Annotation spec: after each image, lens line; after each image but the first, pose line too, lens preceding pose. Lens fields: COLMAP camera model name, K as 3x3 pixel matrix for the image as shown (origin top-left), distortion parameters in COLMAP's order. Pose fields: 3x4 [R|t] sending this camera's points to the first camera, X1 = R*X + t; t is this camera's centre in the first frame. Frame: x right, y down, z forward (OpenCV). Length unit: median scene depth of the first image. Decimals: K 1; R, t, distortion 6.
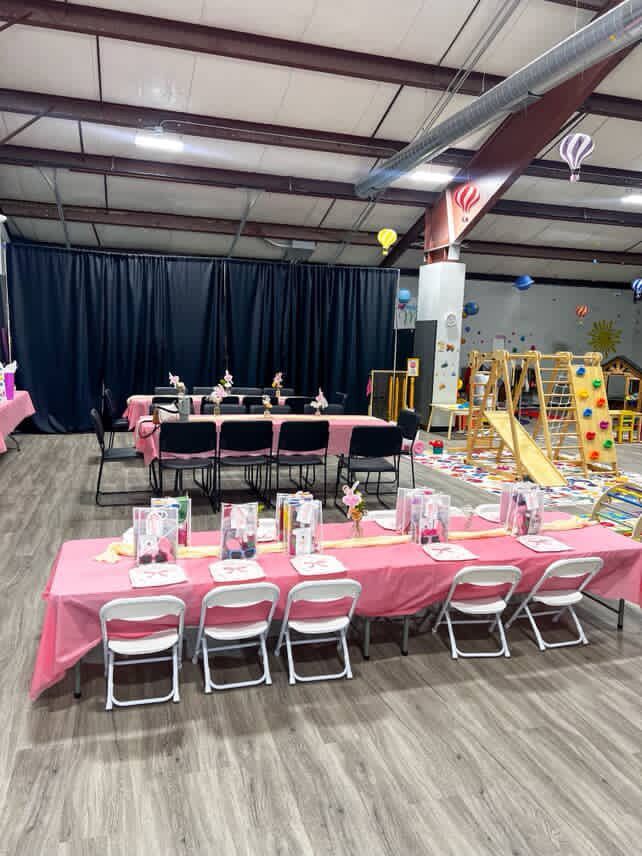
lens RADIAL K [[648.4, 0, 321.0], [0, 648.4, 428.0], [0, 0, 1]] dist [0.021218, -0.007069]
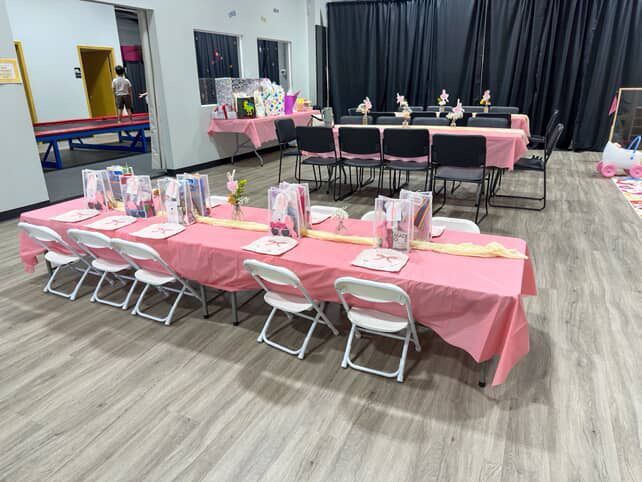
lens RADIAL K [[448.6, 0, 301.8], [0, 448.6, 241.6], [0, 0, 1]] dist [0.082555, -0.112657]
pose [[0.729772, 0.185840, -0.657948, 0.668539], [-0.049588, 0.974201, 0.220166, 0.027449], [0.681890, -0.128044, 0.720161, 0.506890]]
